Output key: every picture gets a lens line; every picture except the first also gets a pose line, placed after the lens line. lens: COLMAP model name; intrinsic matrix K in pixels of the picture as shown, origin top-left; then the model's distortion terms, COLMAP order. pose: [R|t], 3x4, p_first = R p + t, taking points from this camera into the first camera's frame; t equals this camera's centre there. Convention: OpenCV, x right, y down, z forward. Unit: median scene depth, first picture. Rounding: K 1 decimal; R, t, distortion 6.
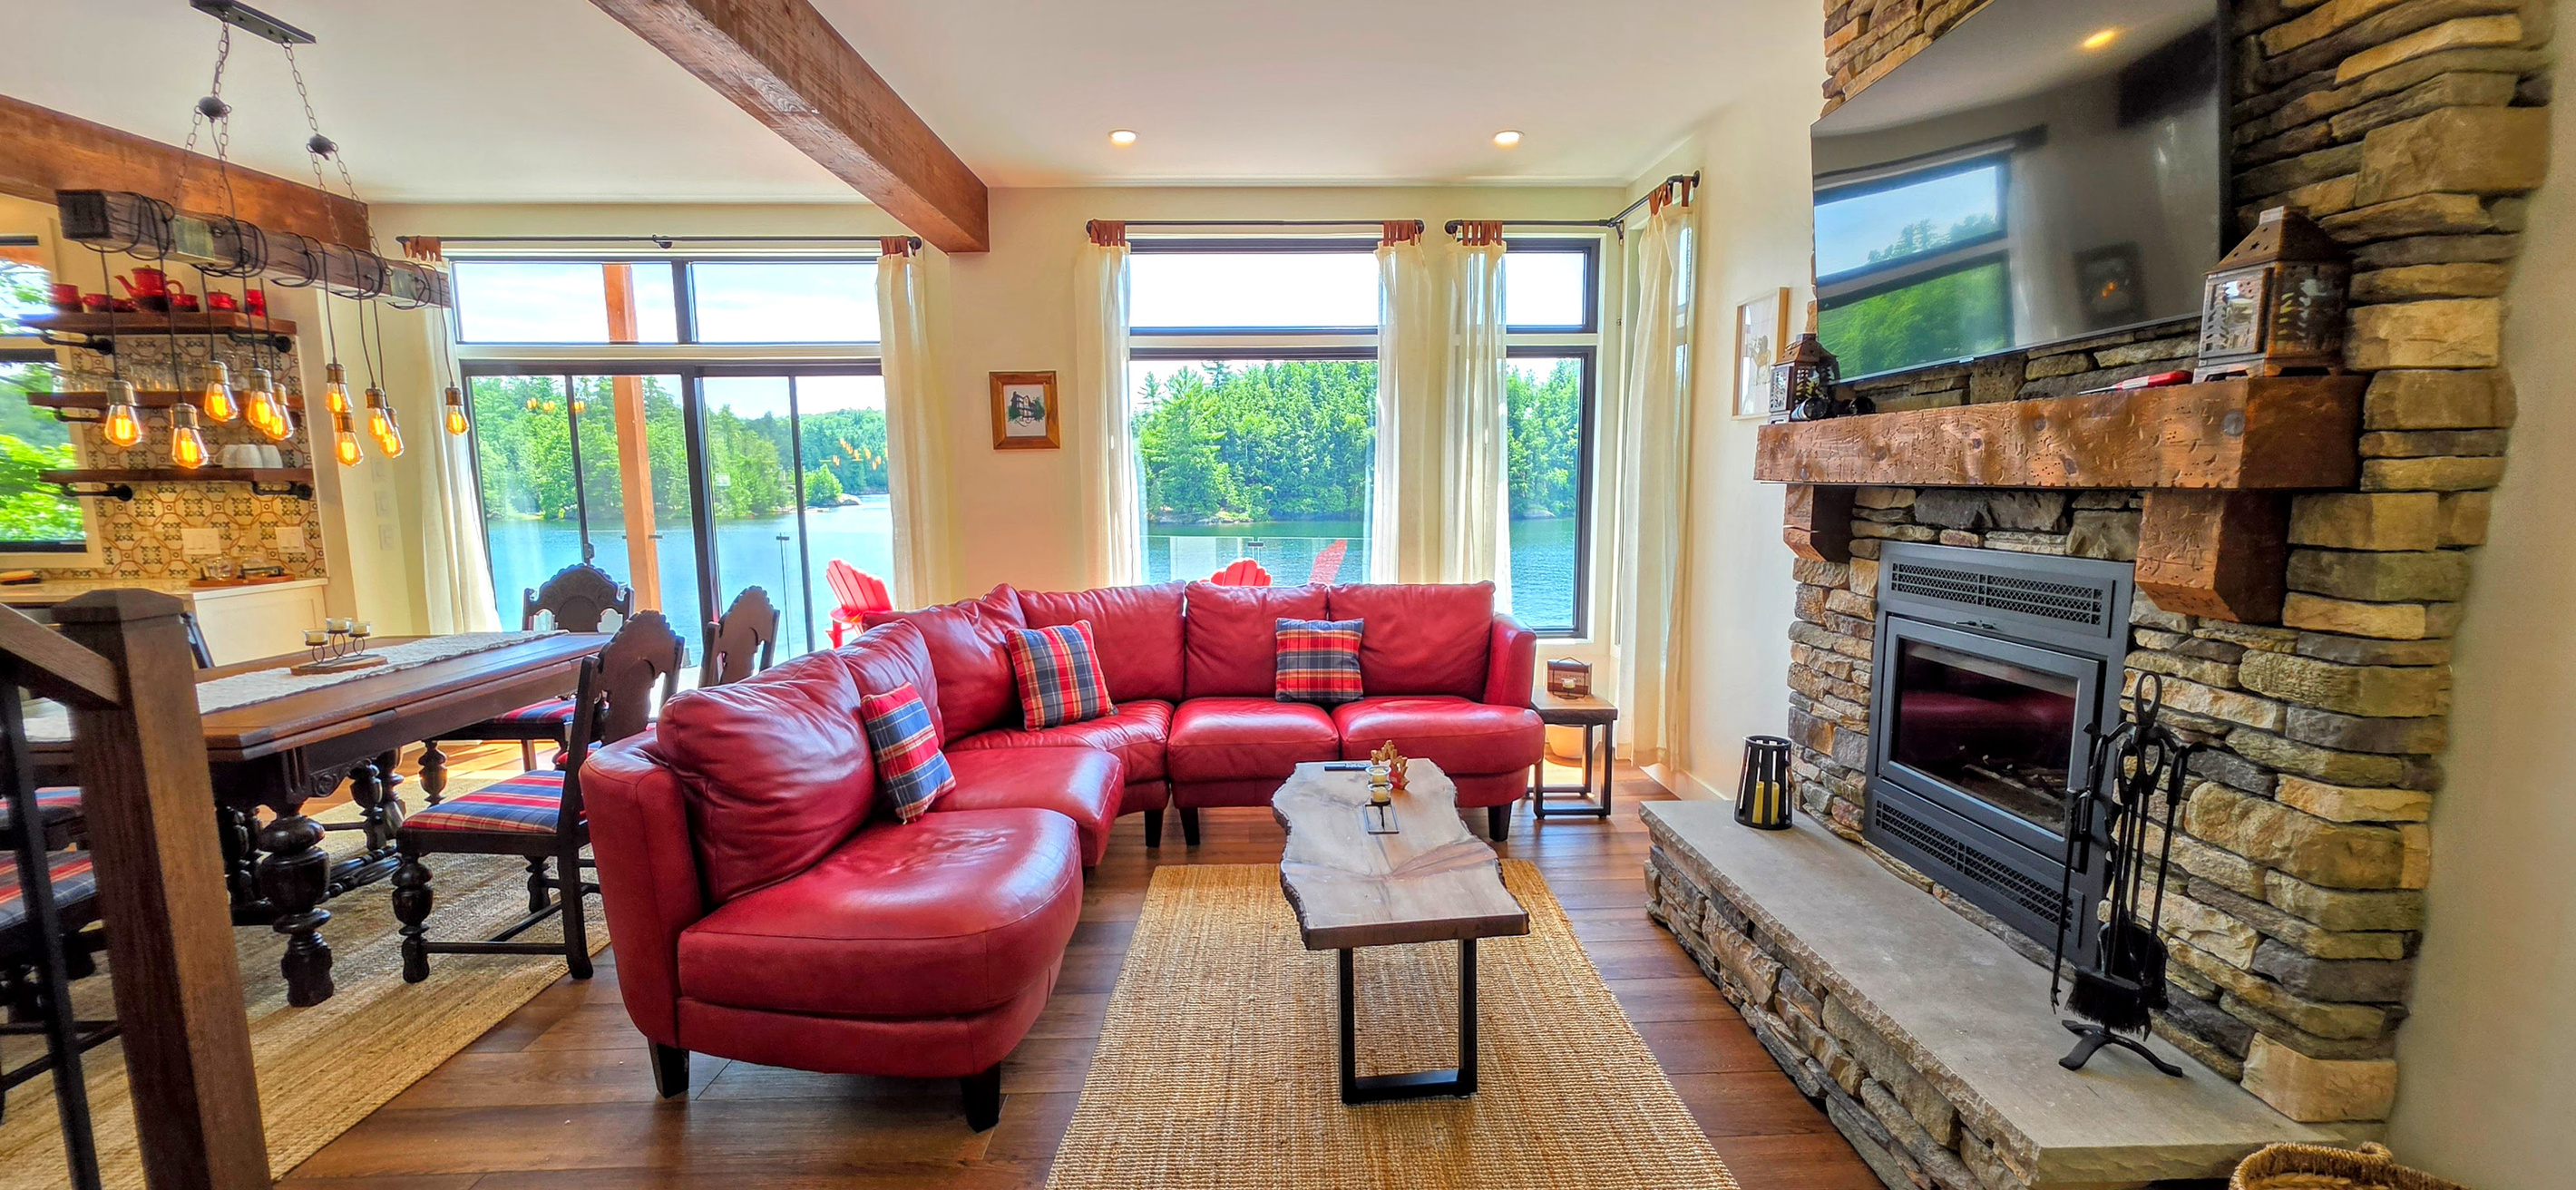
lens RADIAL K [[1026.1, 0, 1288.0], [0, 1026.1, 595.0], [0, 0, 1]] dist [0.002084, 0.000517]
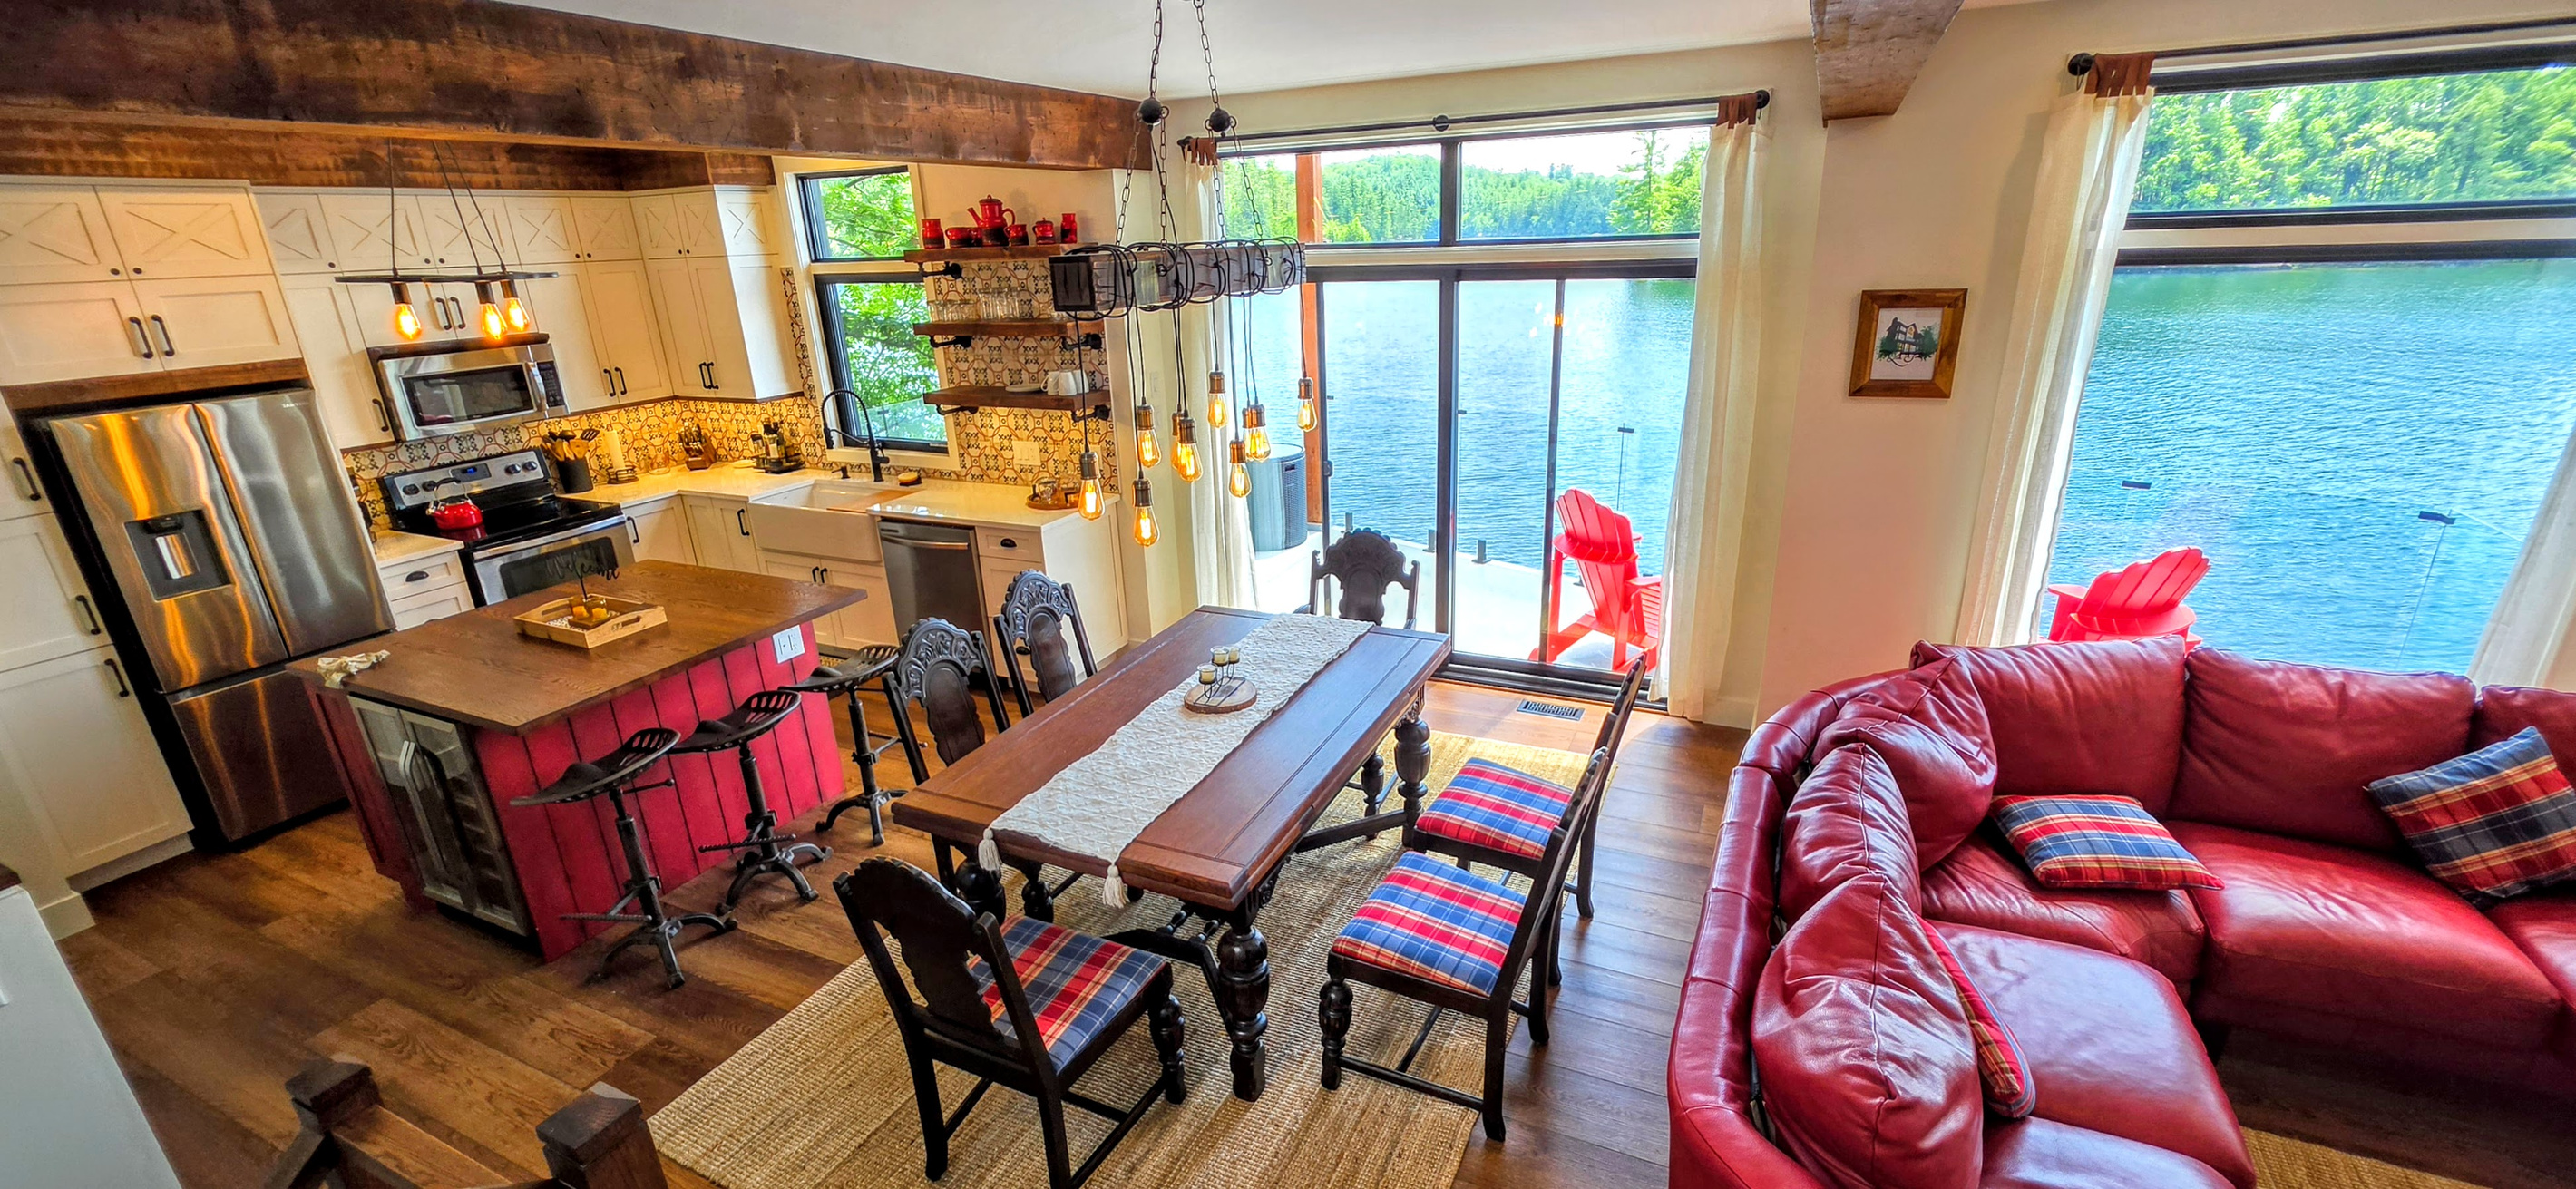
lens RADIAL K [[1057.6, 0, 1311.0], [0, 1057.6, 601.8], [0, 0, 1]] dist [0.008908, 0.000279]
pose [[0.895003, 0.129462, -0.426861, -0.312211], [-0.029873, 0.972204, 0.232223, -0.178424], [0.445060, -0.195088, 0.873992, 0.138769]]
